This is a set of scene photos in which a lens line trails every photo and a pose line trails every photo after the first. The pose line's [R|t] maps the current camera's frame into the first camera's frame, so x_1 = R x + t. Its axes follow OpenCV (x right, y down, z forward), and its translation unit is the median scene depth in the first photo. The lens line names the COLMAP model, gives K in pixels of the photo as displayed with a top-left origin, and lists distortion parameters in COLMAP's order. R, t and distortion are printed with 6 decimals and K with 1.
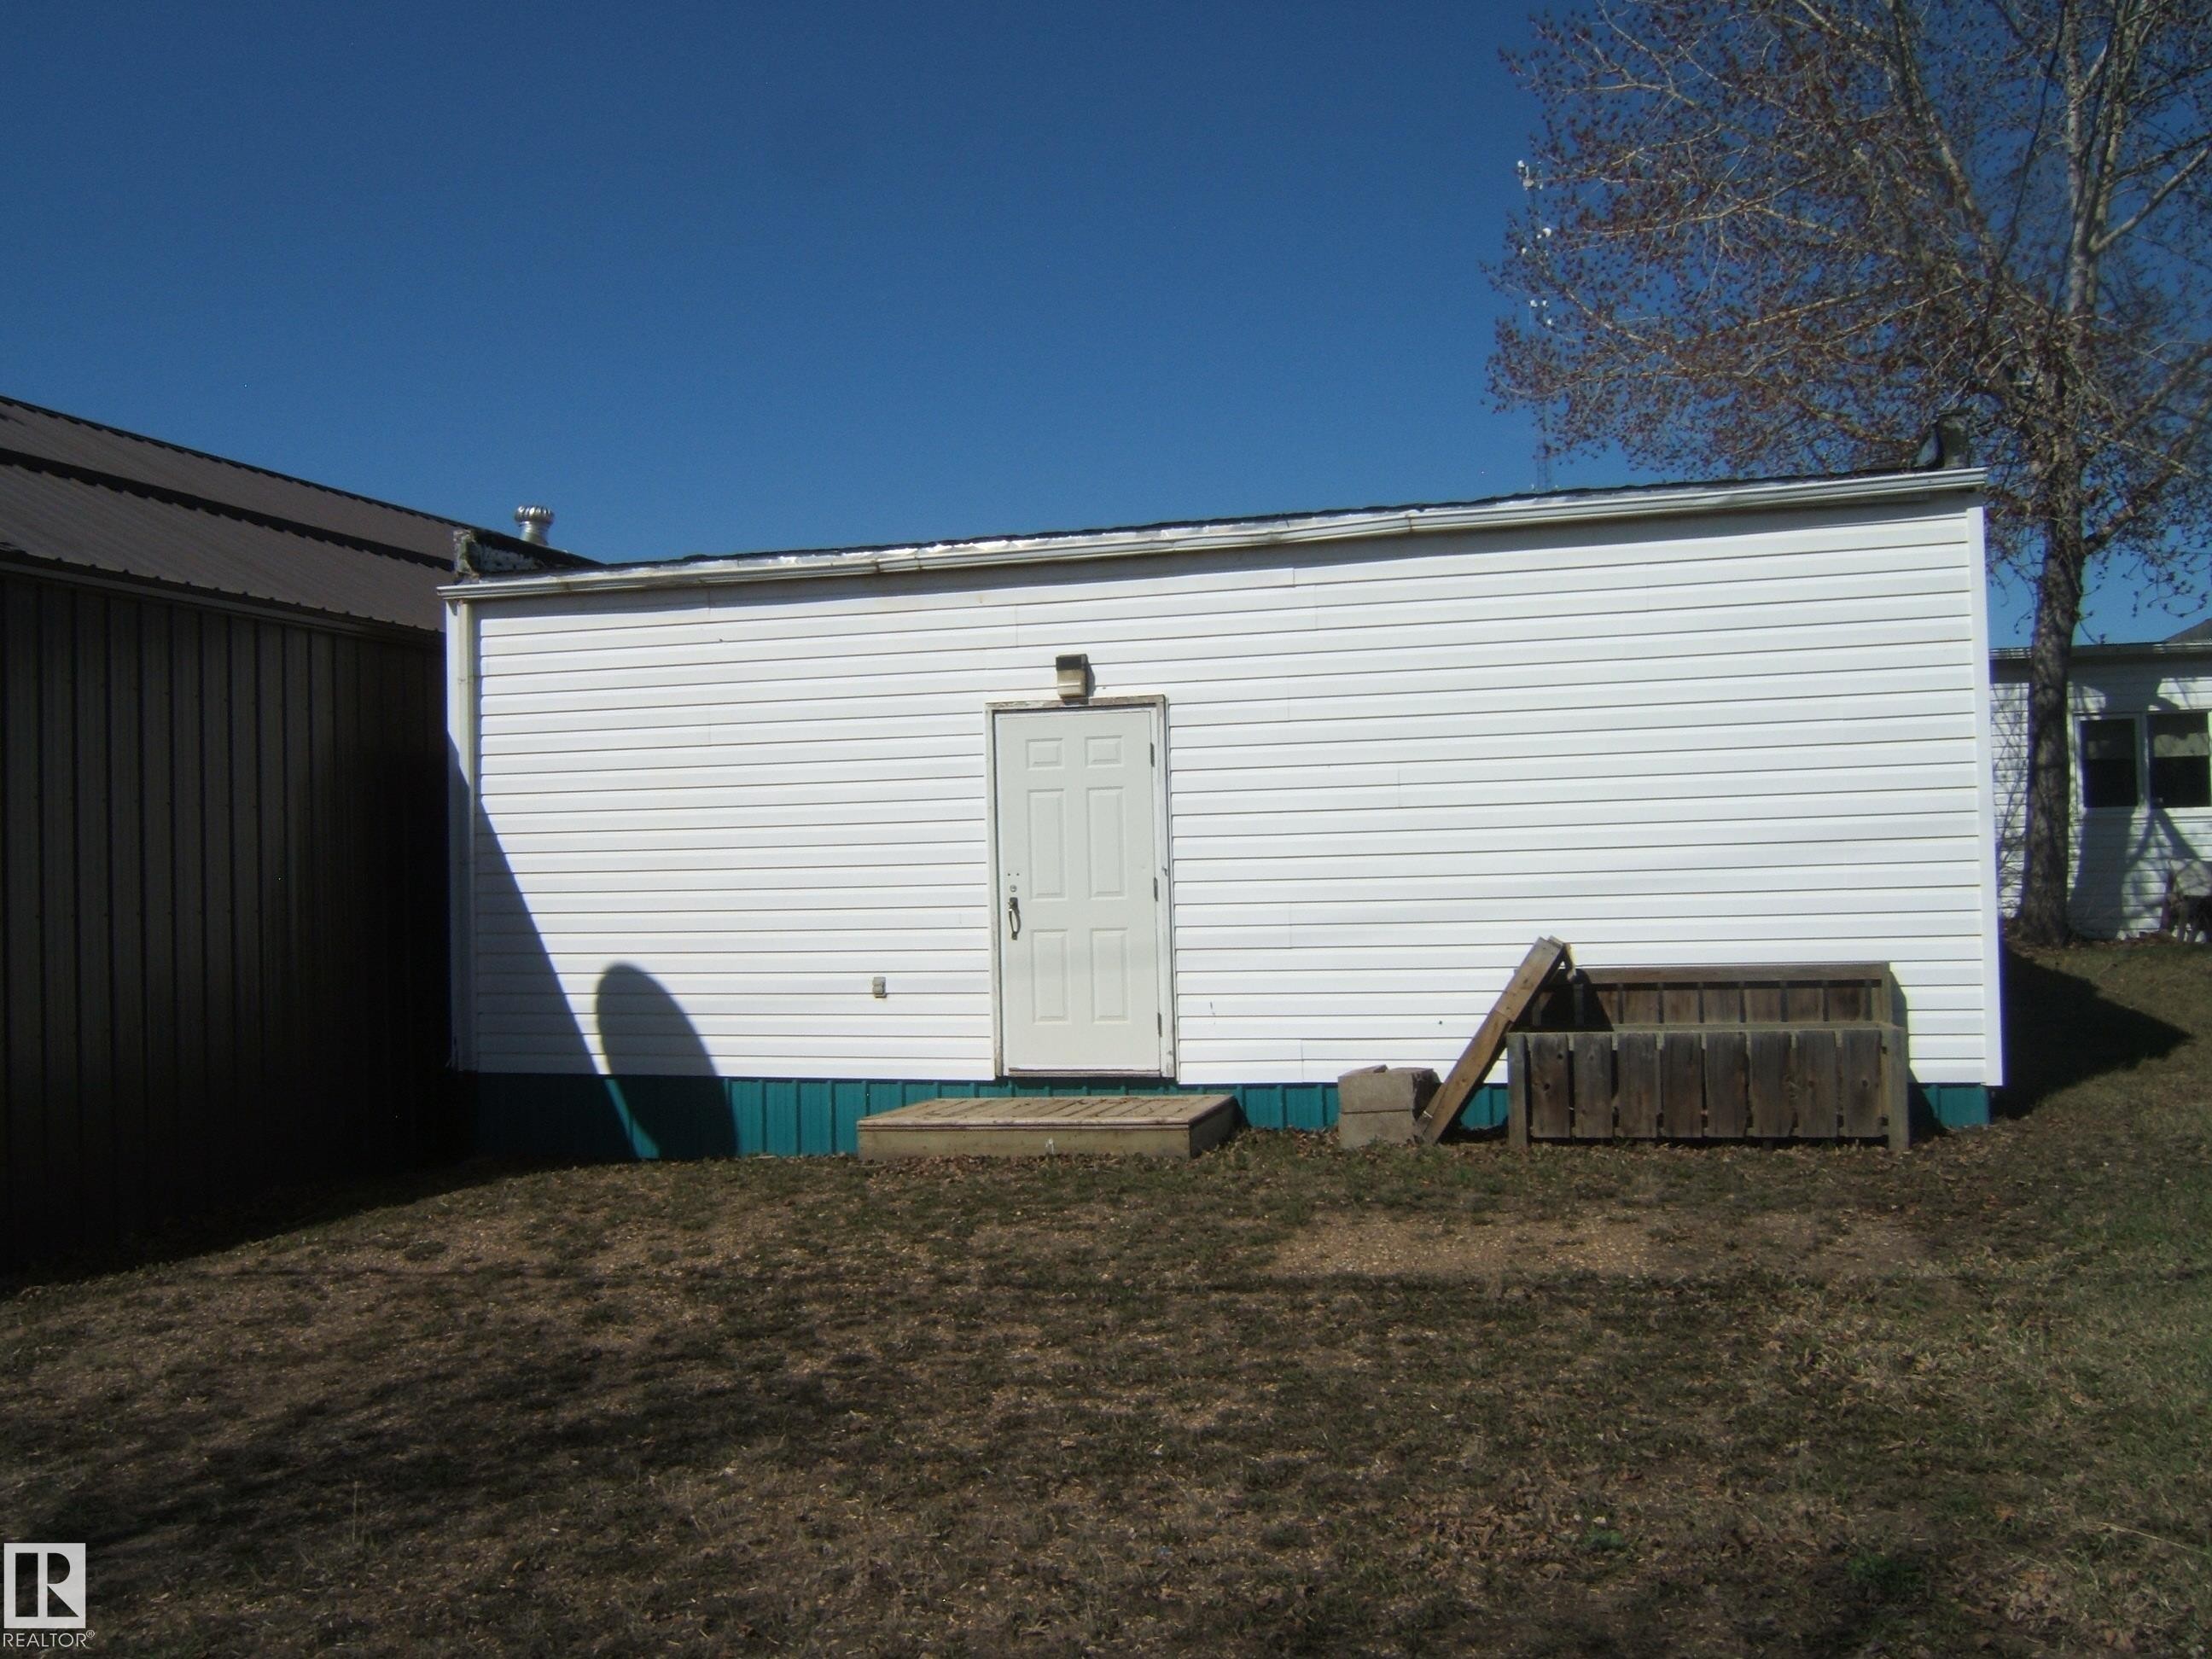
lens RADIAL K [[1921.5, 0, 1106.0], [0, 1921.5, 829.5], [0, 0, 1]] dist [-0.038452, -0.028145]
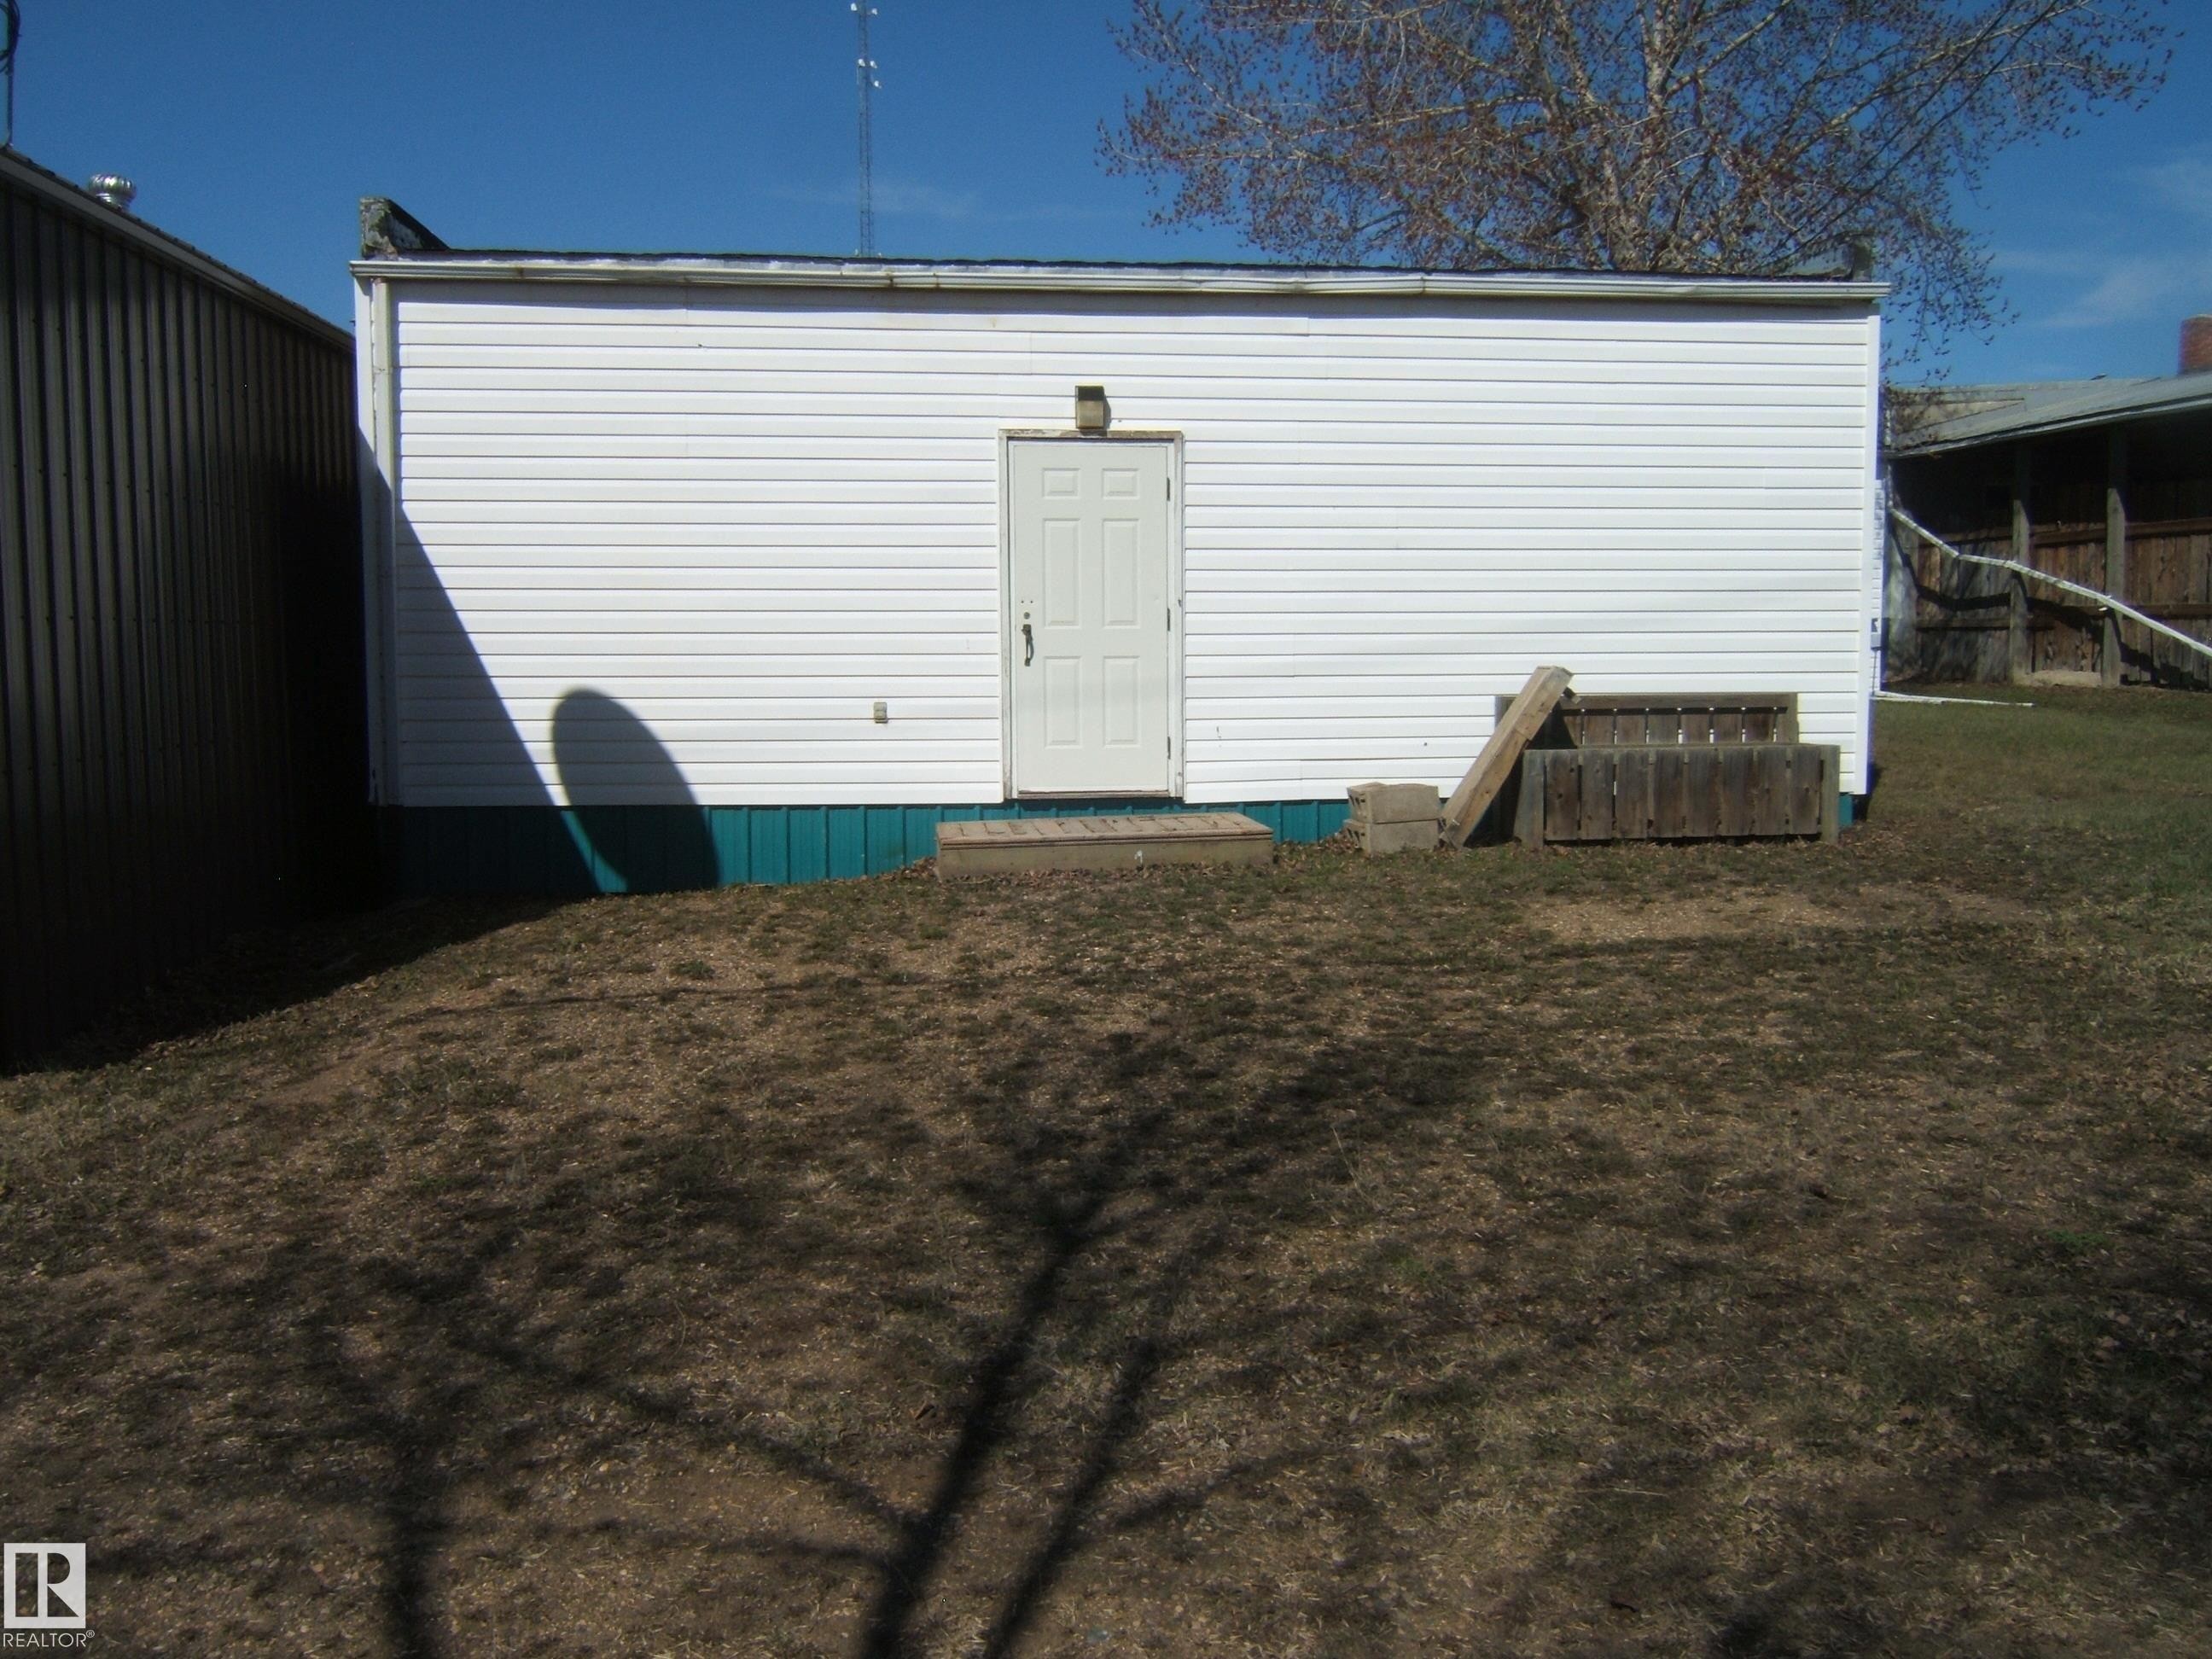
lens RADIAL K [[1921.5, 0, 1106.0], [0, 1921.5, 829.5], [0, 0, 1]] dist [-0.038452, -0.028145]
pose [[0.926748, -0.016593, 0.375316, -0.391839], [-0.028506, 0.993038, 0.114291, 0.025844], [-0.374599, -0.116618, 0.919824, 0.033784]]
